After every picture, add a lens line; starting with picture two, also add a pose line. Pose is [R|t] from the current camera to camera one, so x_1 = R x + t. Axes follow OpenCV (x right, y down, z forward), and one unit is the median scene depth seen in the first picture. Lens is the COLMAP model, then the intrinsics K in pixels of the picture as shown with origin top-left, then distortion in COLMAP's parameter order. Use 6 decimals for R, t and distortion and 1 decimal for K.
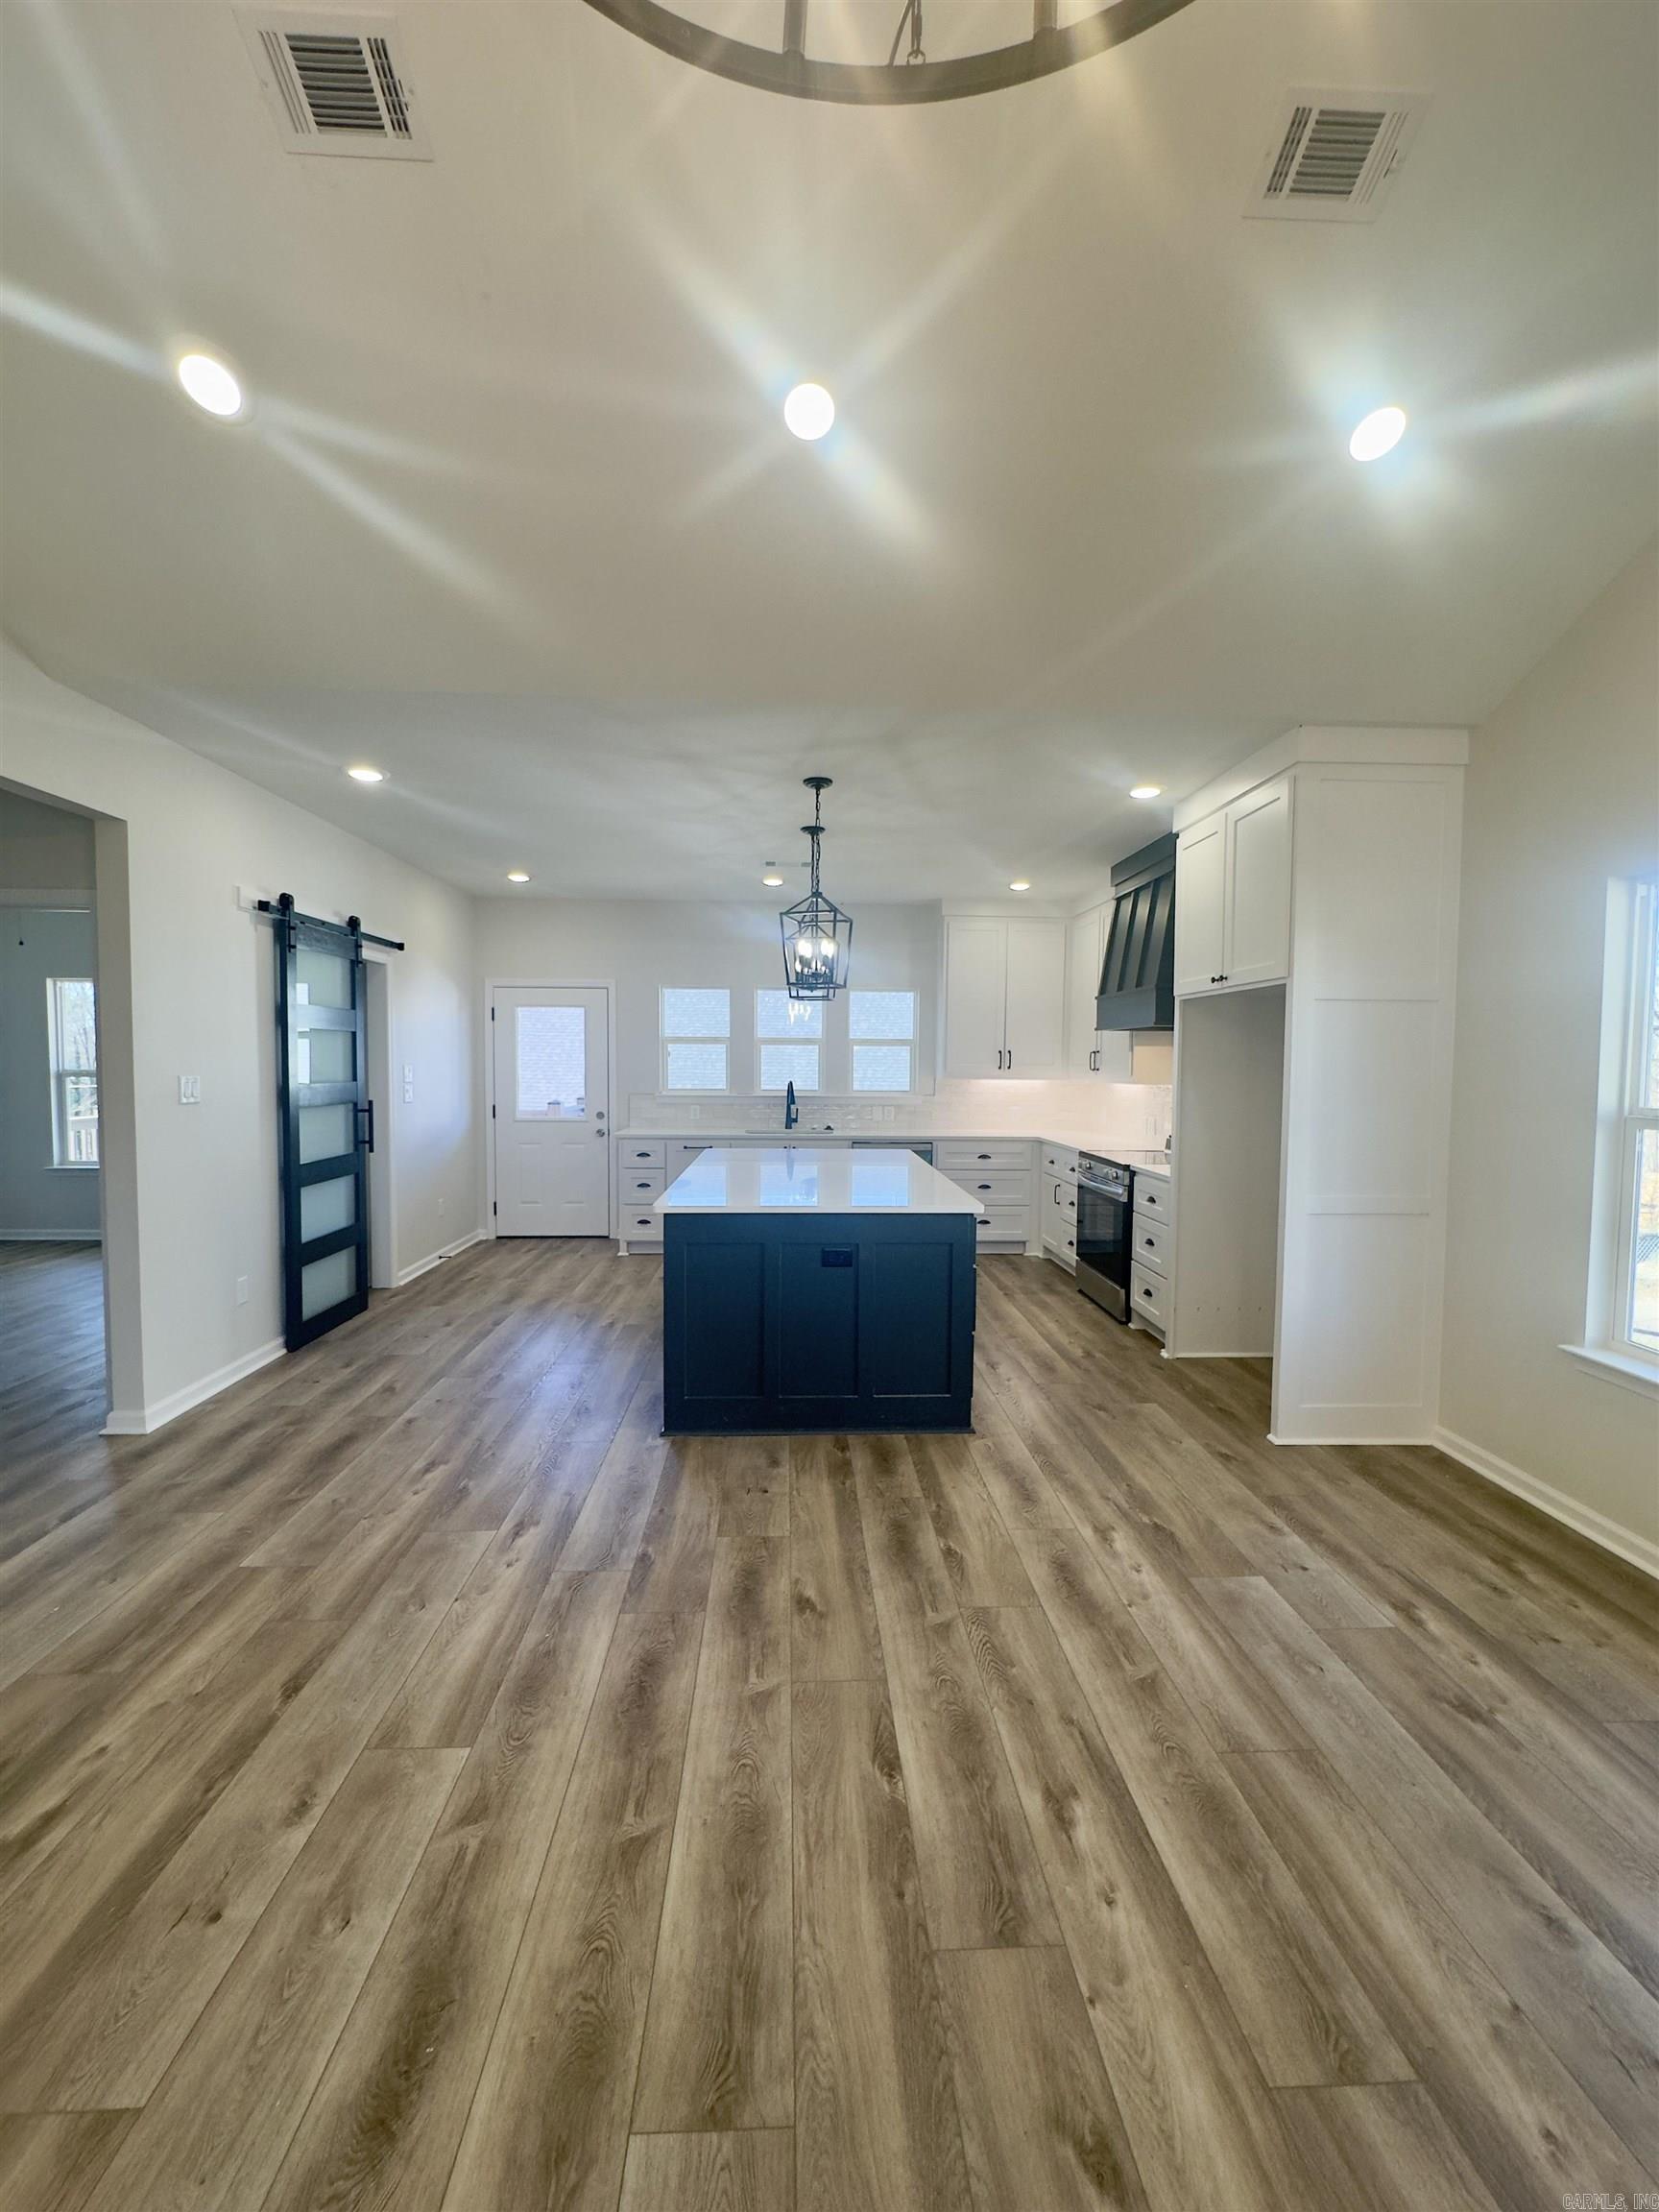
lens RADIAL K [[882.4, 0, 829.5], [0, 882.4, 1106.0], [0, 0, 1]] dist [-0.003148, 0.000681]
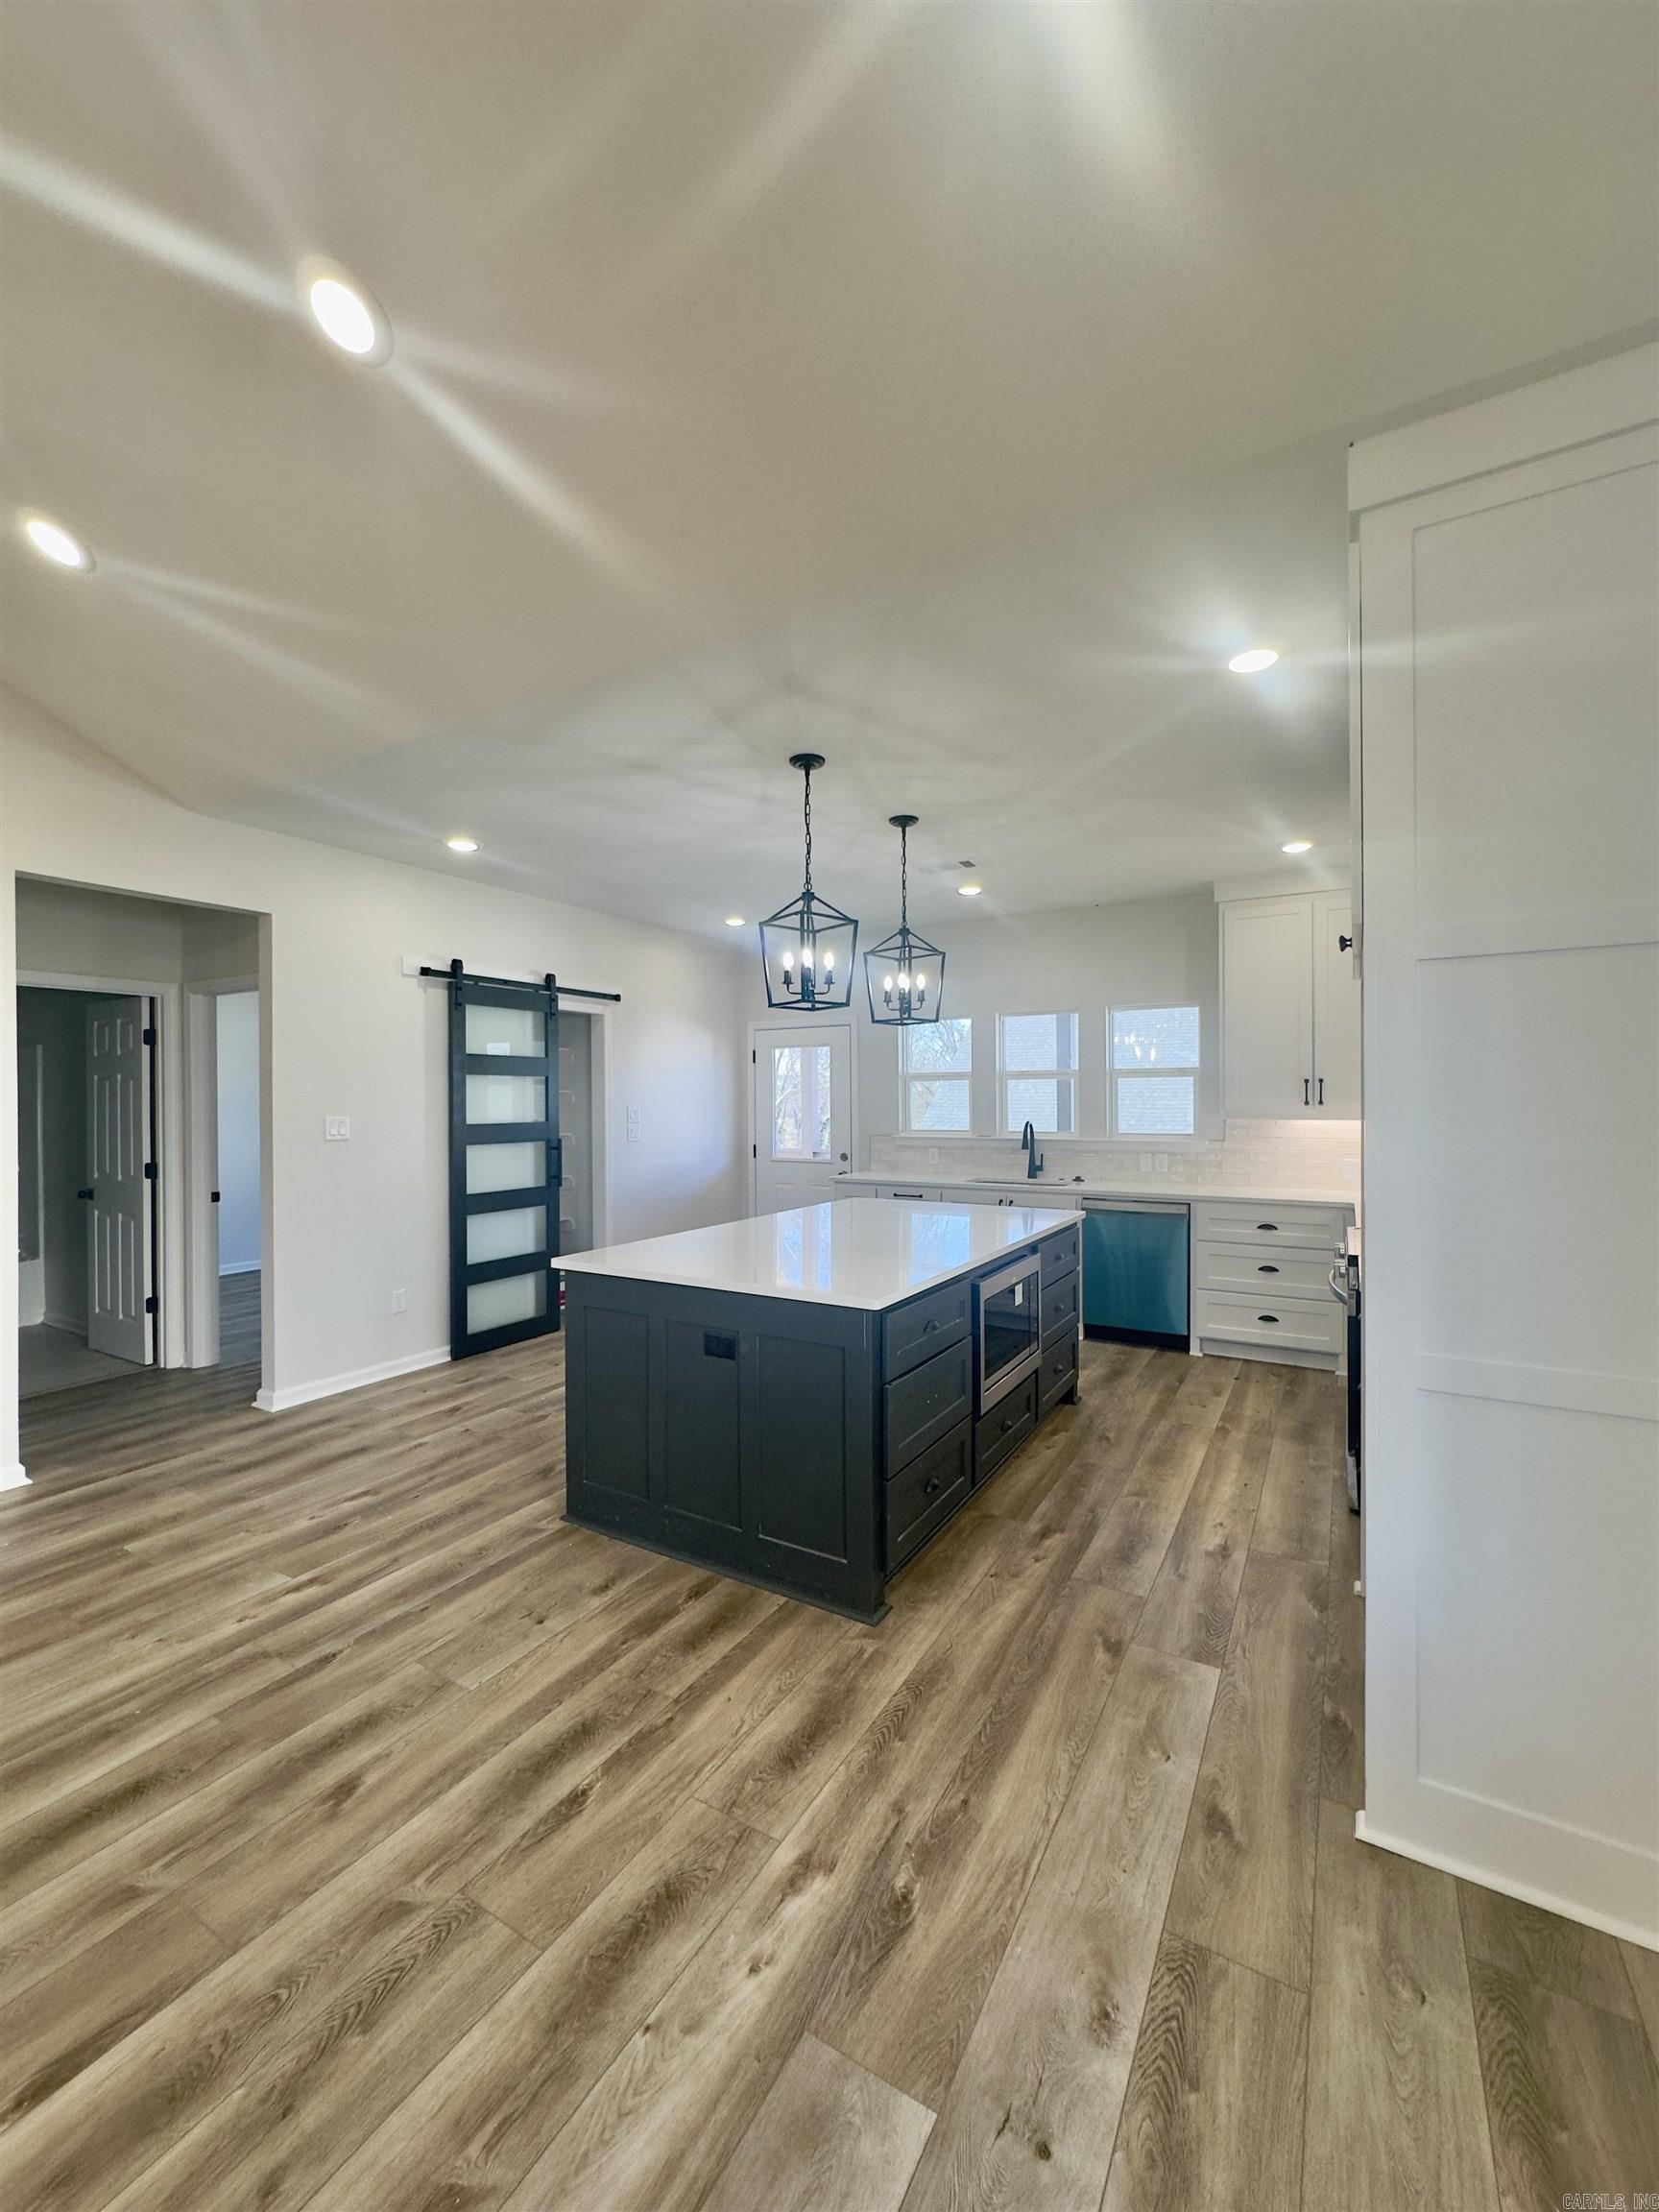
lens RADIAL K [[882.4, 0, 829.5], [0, 882.4, 1106.0], [0, 0, 1]] dist [-0.003148, 0.000681]
pose [[0.835427, -0.007942, -0.549544, 0.675920], [-0.016732, 0.999065, -0.039873, -0.016293], [0.549347, 0.042506, 0.834512, 0.493682]]
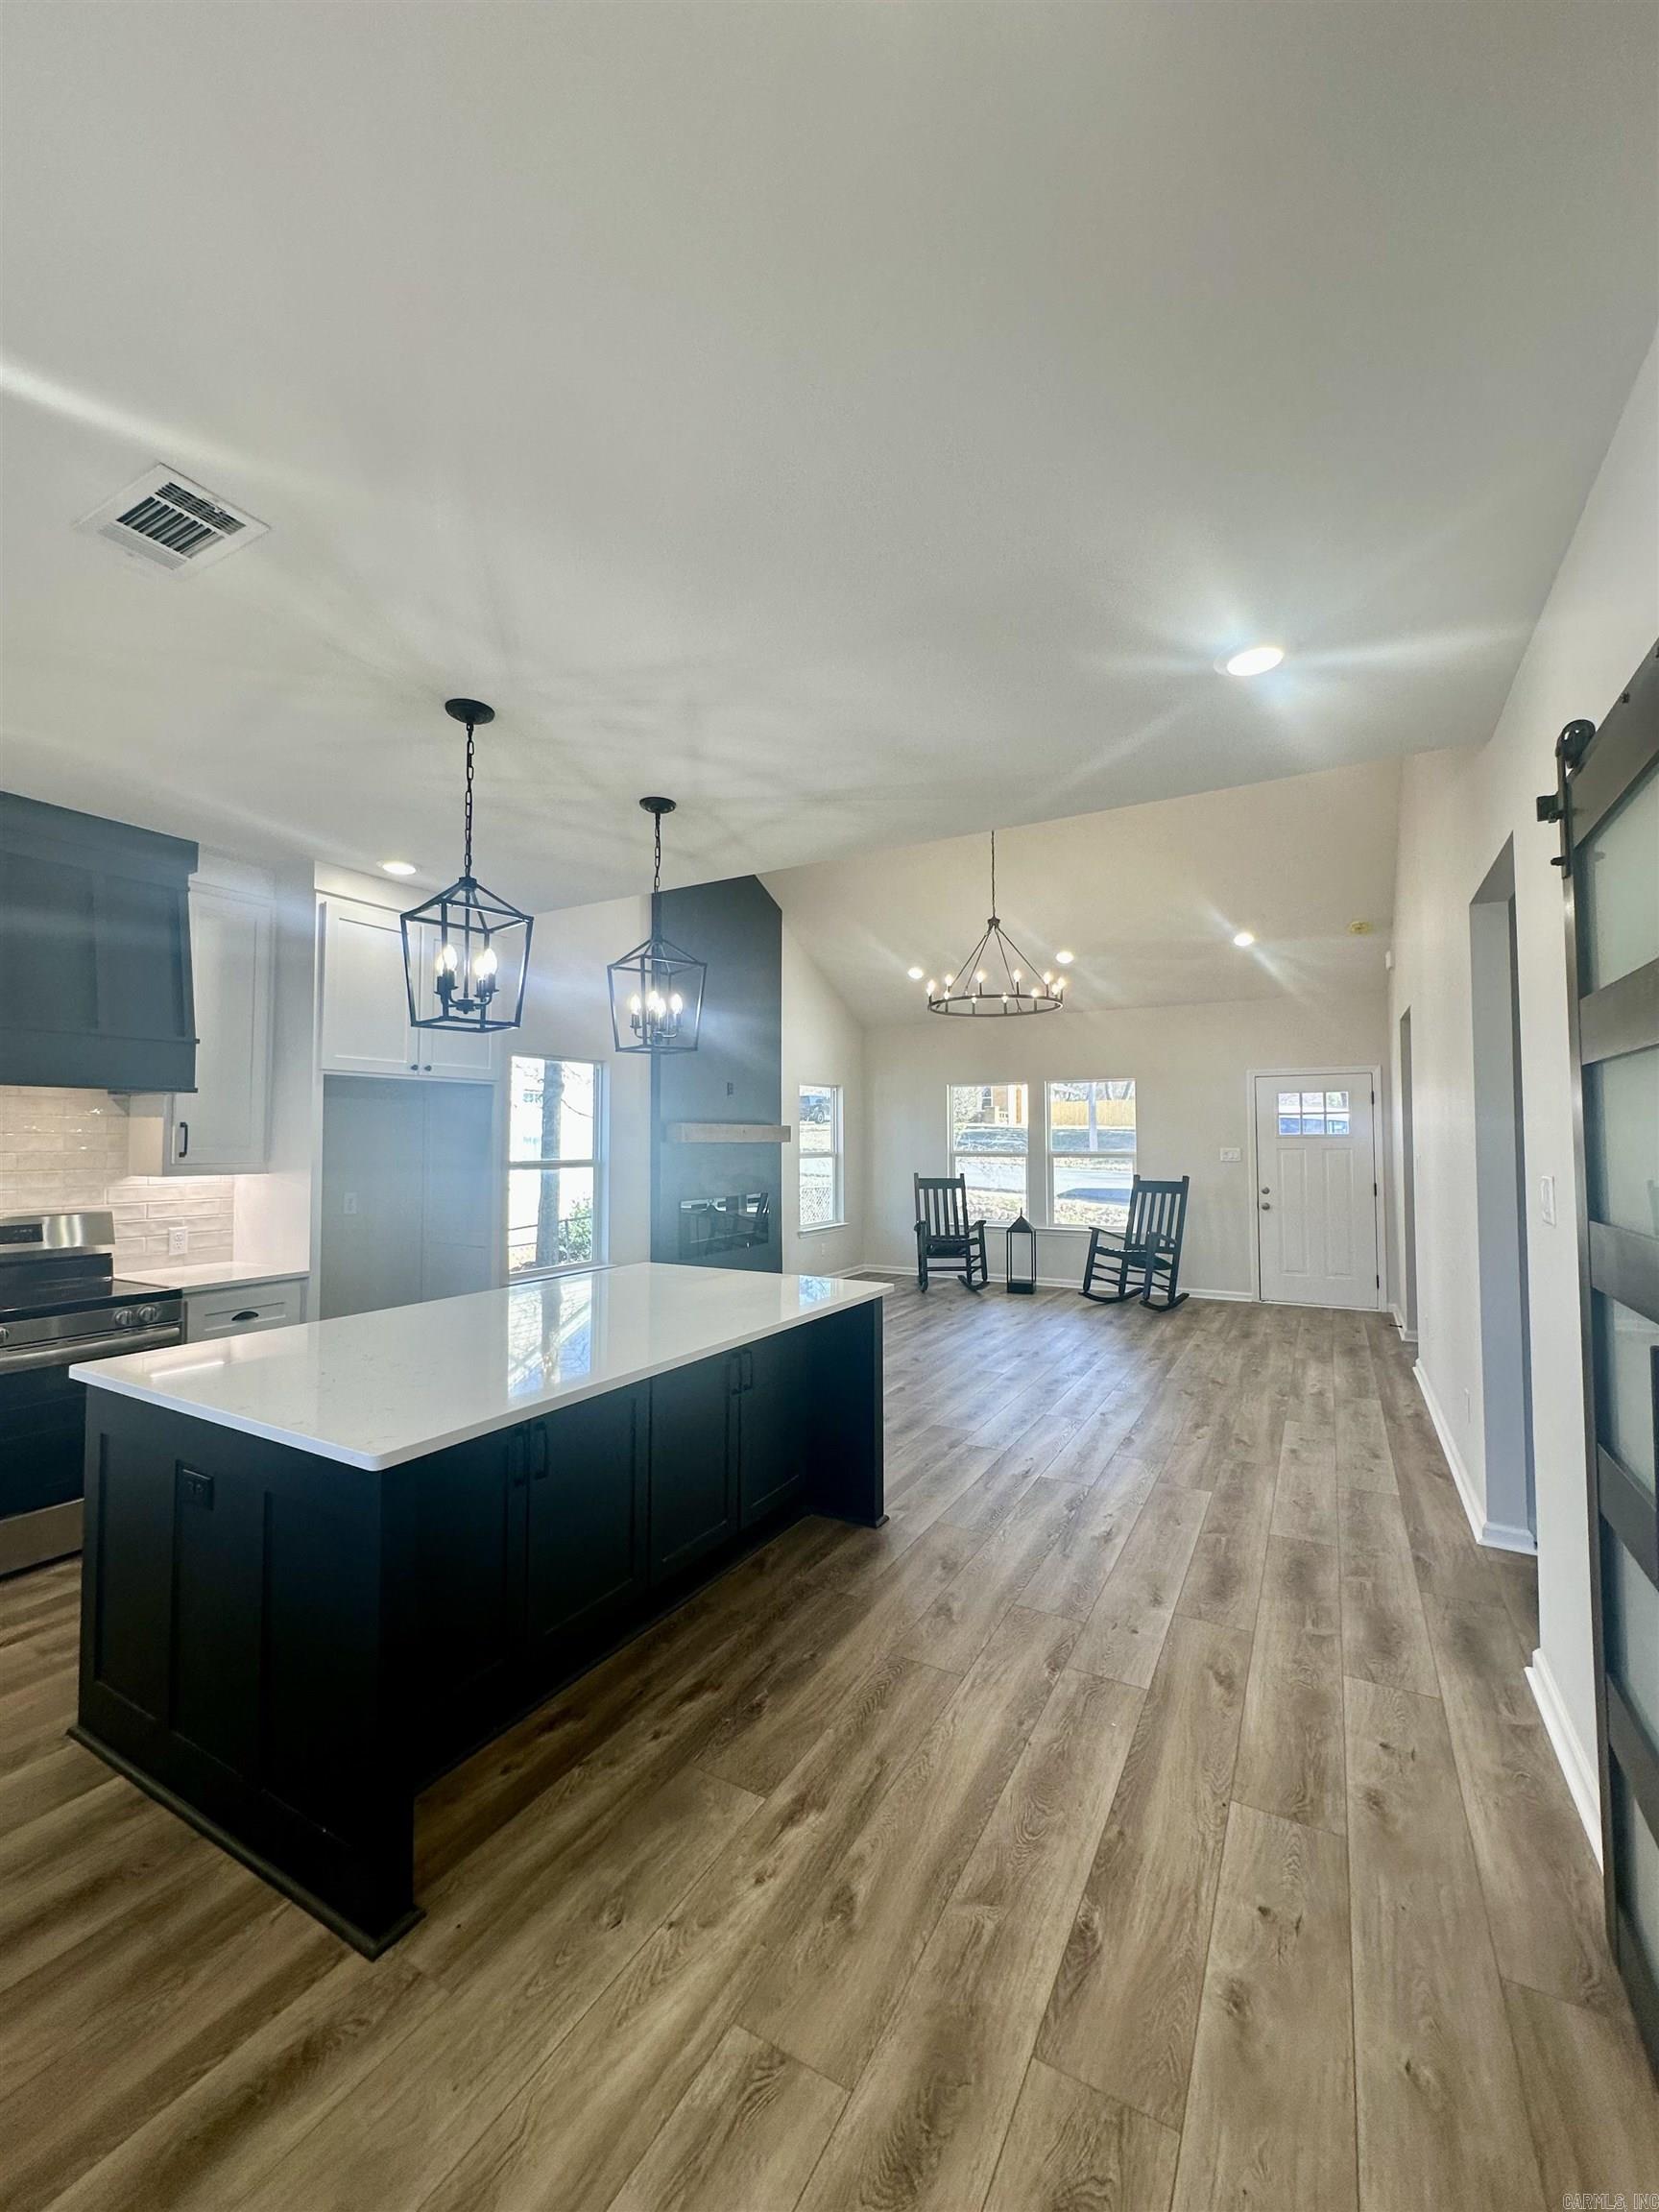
lens RADIAL K [[882.4, 0, 829.5], [0, 882.4, 1106.0], [0, 0, 1]] dist [-0.002993, 0.000711]
pose [[-0.845825, 0.013816, 0.533281, -0.861857], [0.022205, 0.999710, 0.009319, -0.133200], [-0.532998, 0.019724, -0.845887, 2.389336]]
